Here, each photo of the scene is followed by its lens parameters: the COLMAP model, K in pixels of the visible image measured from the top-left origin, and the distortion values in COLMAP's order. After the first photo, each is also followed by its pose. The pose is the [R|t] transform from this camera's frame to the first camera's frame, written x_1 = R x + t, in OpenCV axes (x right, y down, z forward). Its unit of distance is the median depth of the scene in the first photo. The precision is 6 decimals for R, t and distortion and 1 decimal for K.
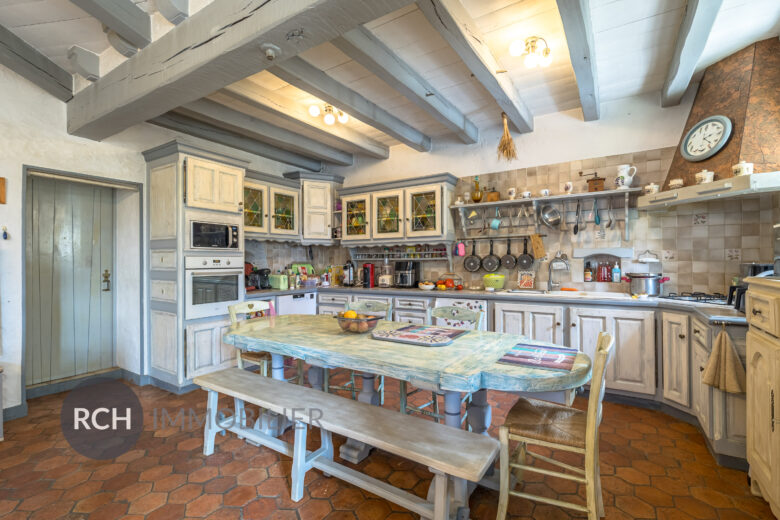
lens RADIAL K [[338.7, 0, 390.0], [0, 338.7, 260.0], [0, 0, 1]] dist [0.000661, -0.000551]
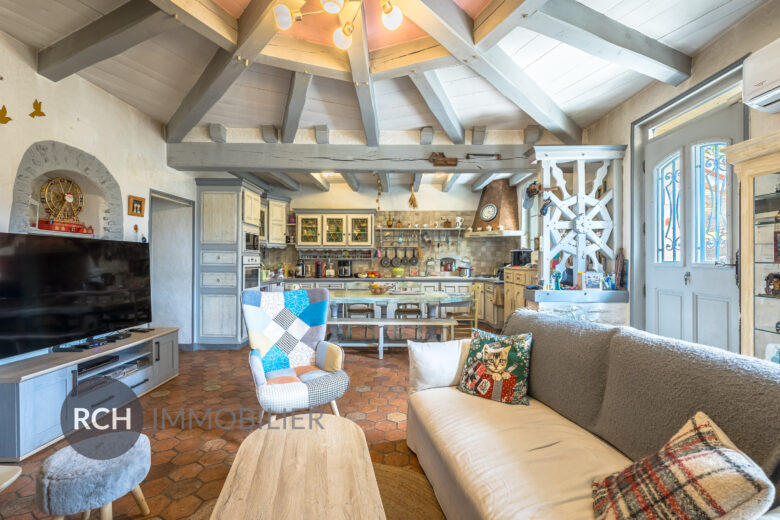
lens RADIAL K [[347.2, 0, 390.0], [0, 347.2, 260.0], [0, 0, 1]] dist [0.000034, 0.000006]
pose [[0.837343, 0.008537, 0.546611, -0.765460], [-0.009975, 0.999950, -0.000336, 0.000212], [-0.546587, -0.005171, 0.837386, -0.533526]]
